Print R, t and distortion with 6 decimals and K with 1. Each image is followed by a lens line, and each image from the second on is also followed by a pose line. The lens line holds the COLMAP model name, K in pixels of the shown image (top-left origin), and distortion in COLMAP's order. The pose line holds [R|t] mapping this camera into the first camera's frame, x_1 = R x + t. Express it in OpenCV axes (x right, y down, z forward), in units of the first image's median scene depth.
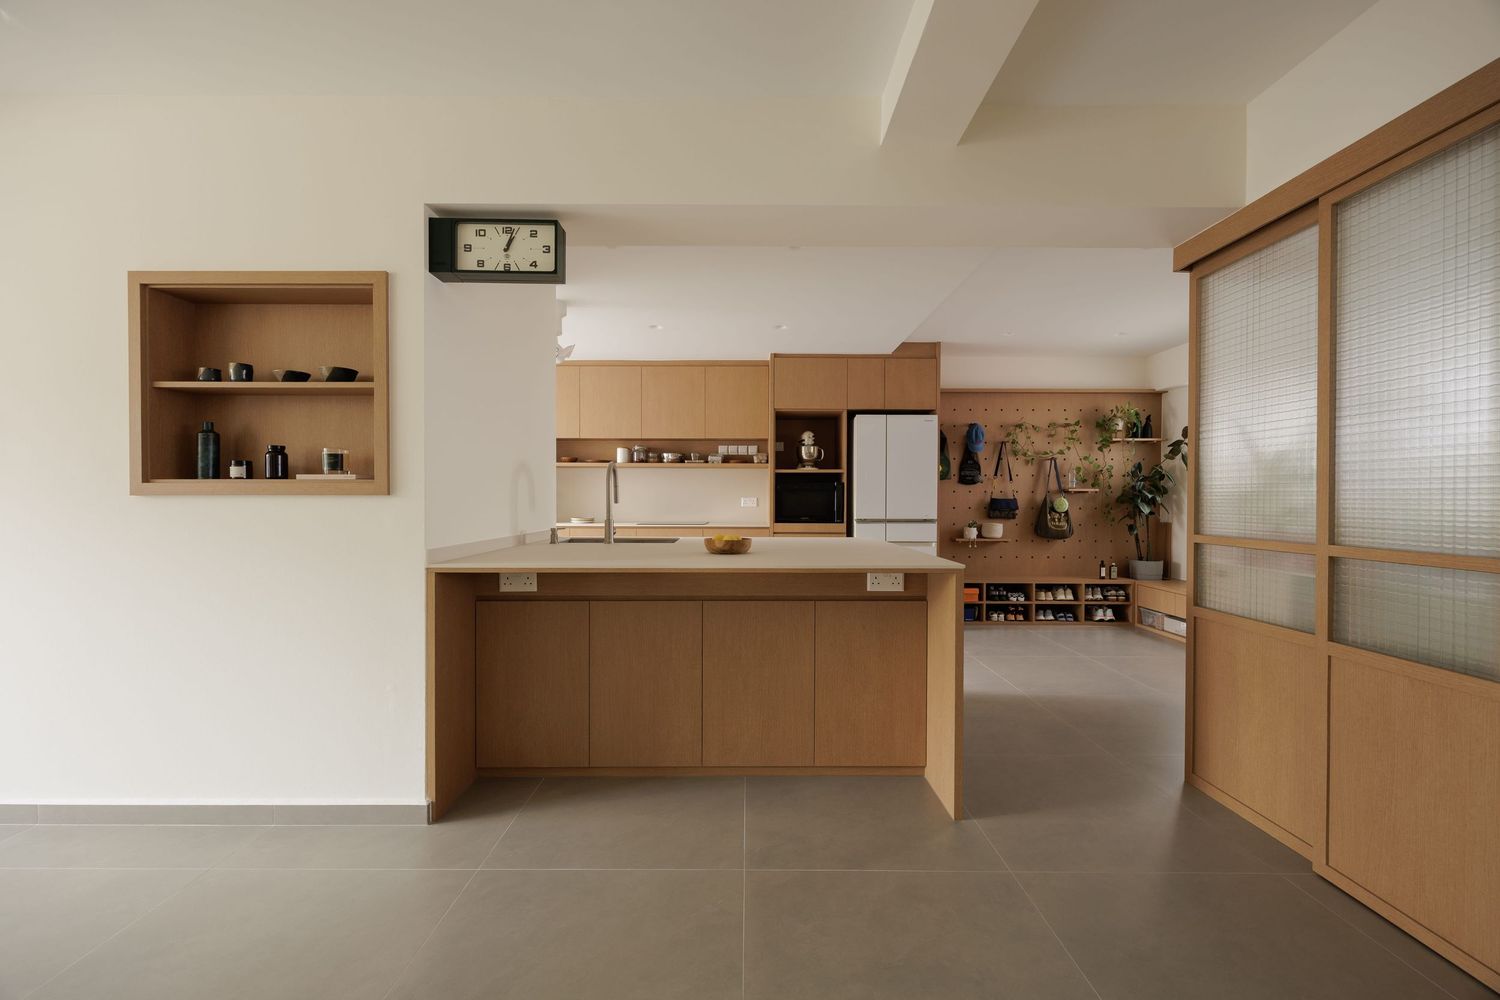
lens RADIAL K [[572.6, 0, 741.9], [0, 572.6, 502.8], [0, 0, 1]] dist [0.010142, 0.000053]
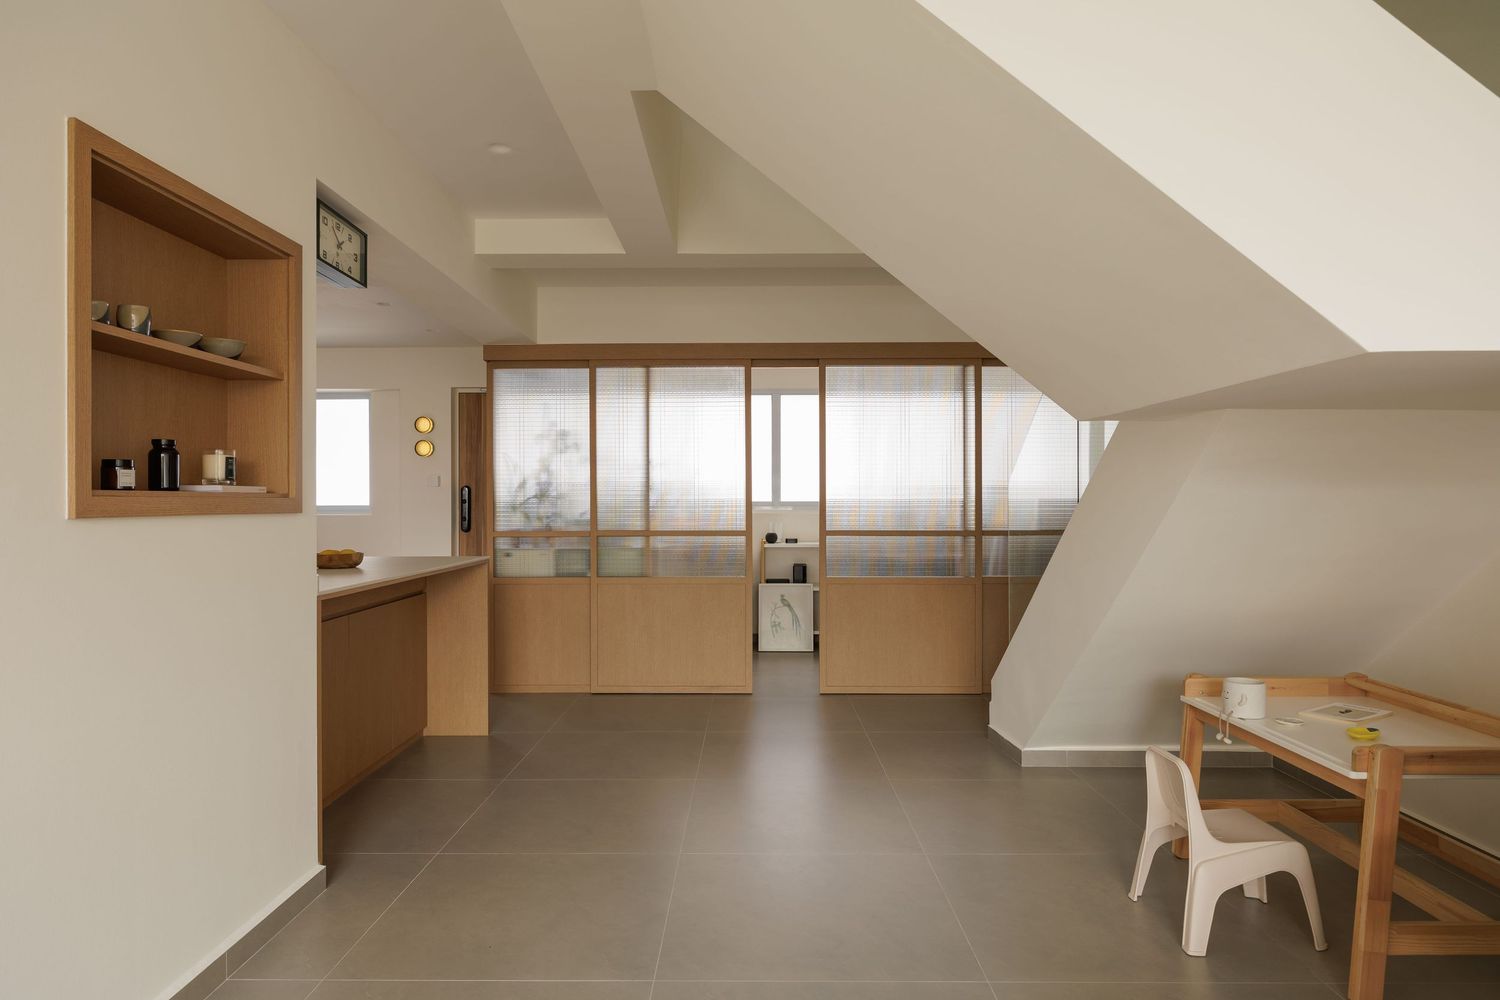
lens RADIAL K [[990.4, 0, 748.5], [0, 990.4, 499.4], [0, 0, 1]] dist [0.003001, -0.000577]
pose [[-0.014912, 0.000523, 0.999889, -1.944940], [0.006690, 0.999978, -0.000423, -0.026395], [-0.999866, 0.006683, -0.014915, 0.349177]]
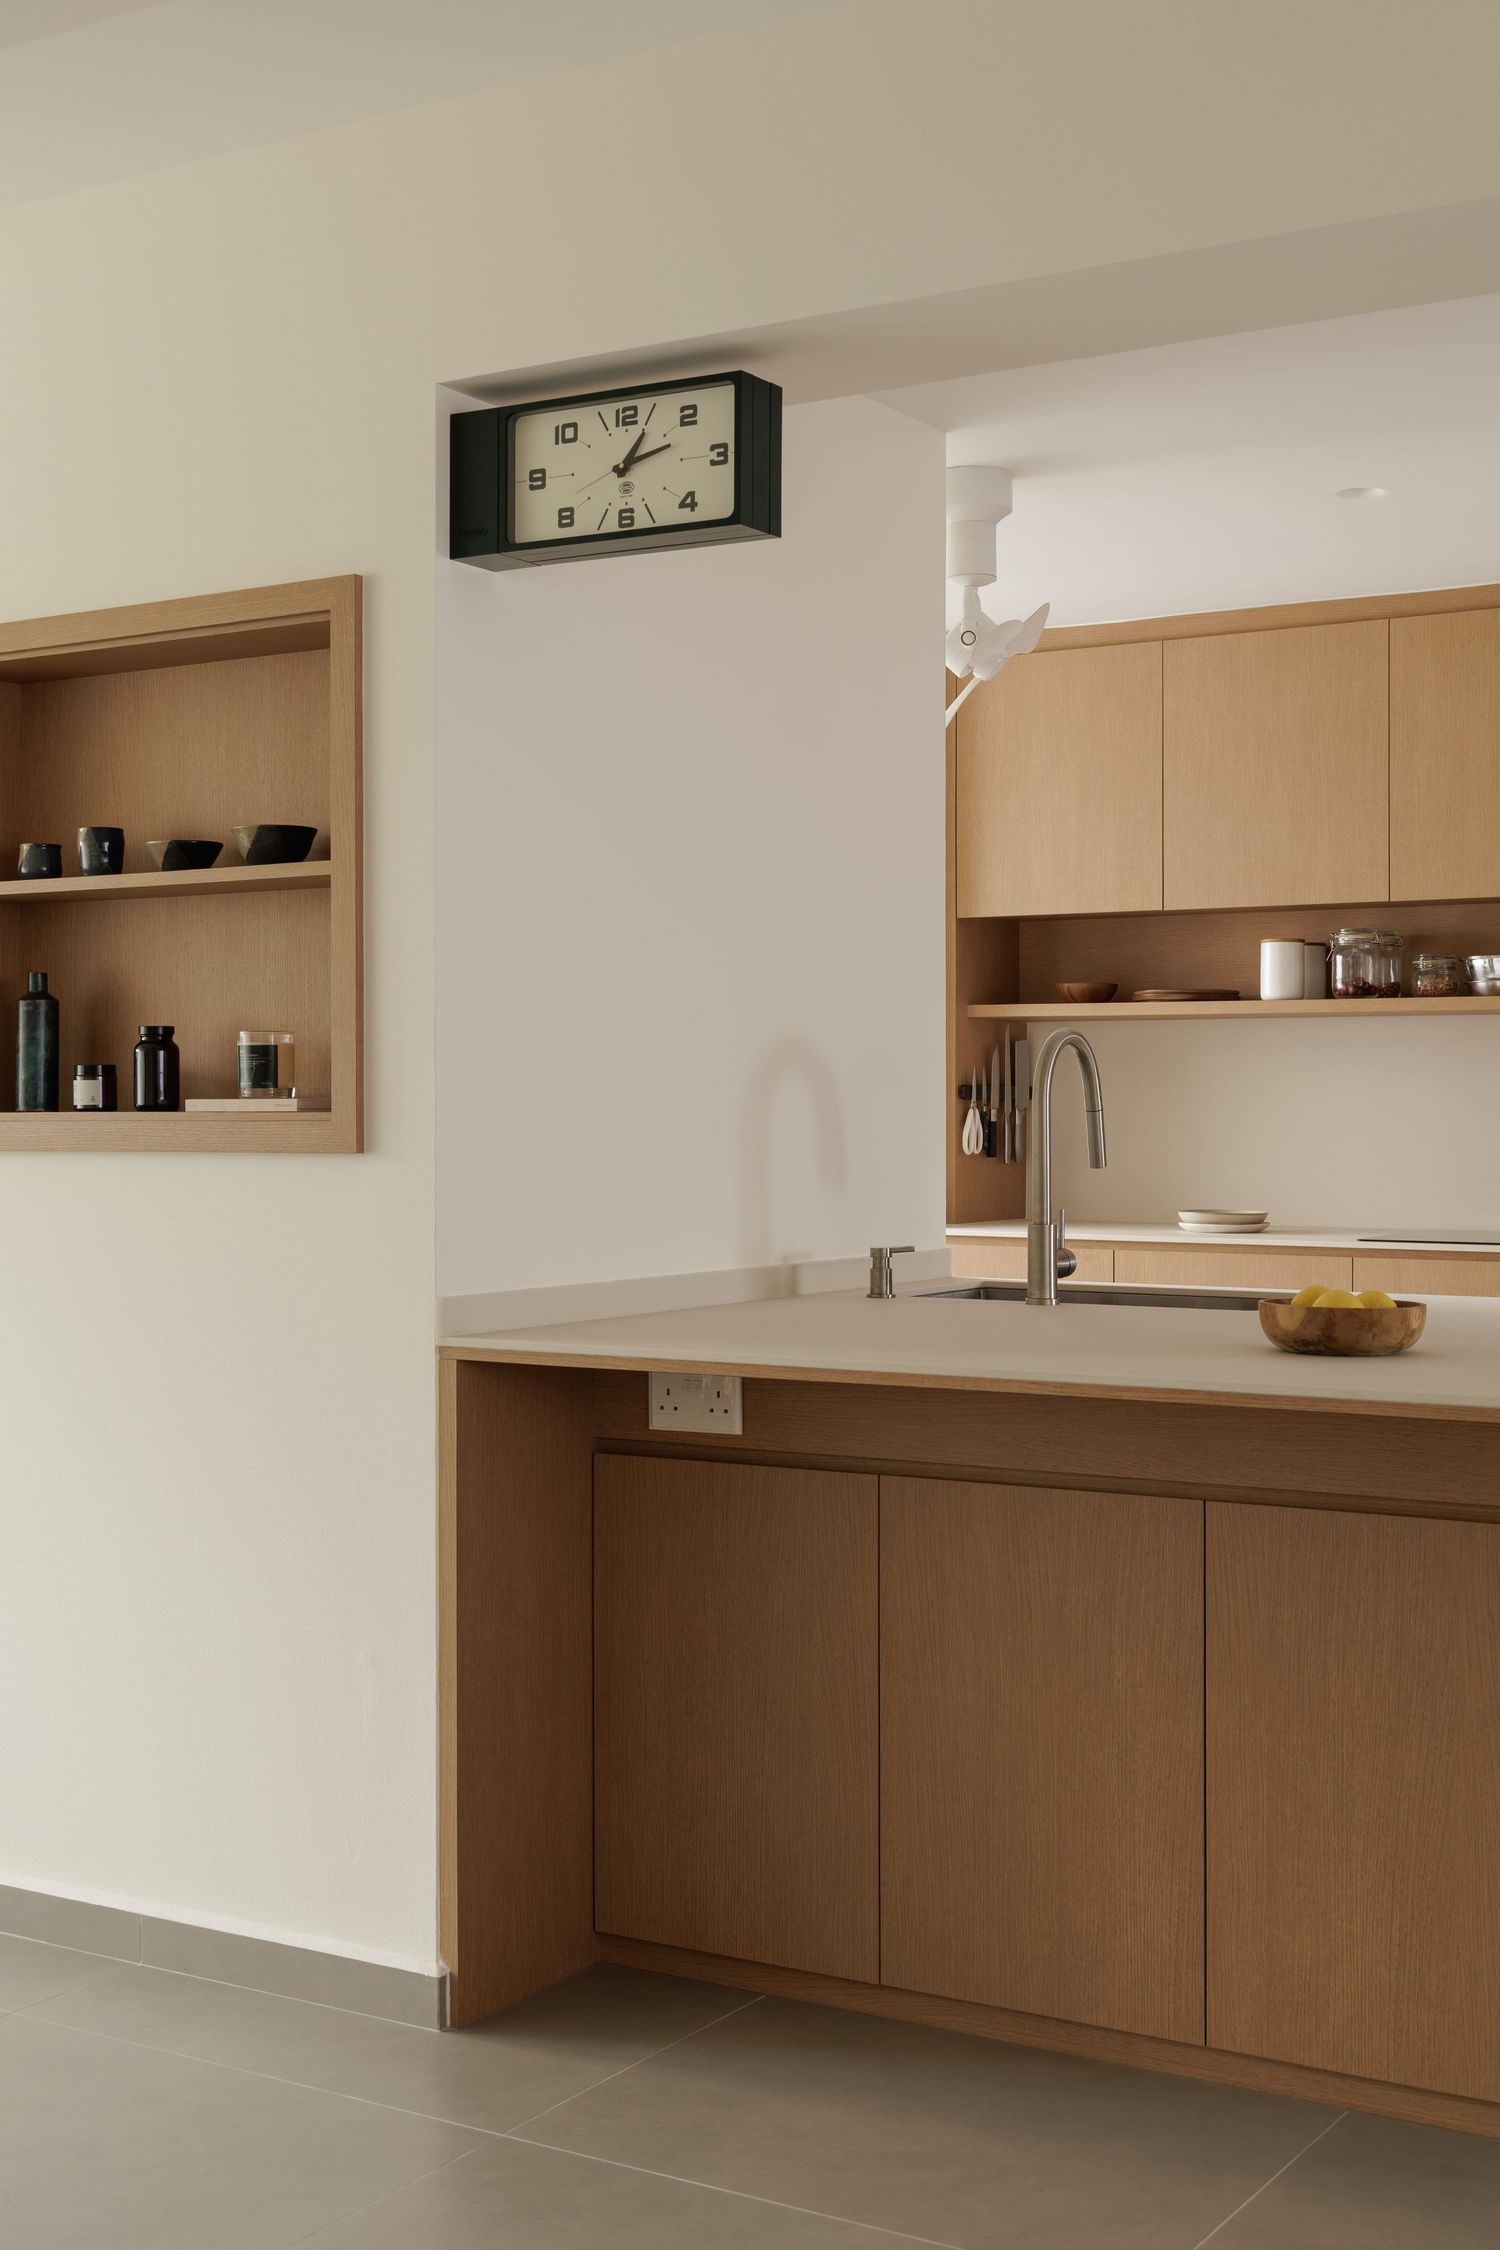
lens RADIAL K [[2438.0, 0, 752.0], [0, 2438.0, 1128.2], [0, 0, 1]] dist [0.032403, 0.000000]
pose [[0.865081, 0.001066, -0.501631, 0.408797], [-0.002721, 0.999993, -0.002568, -0.025176], [0.501625, 0.003587, 0.865078, -0.267519]]
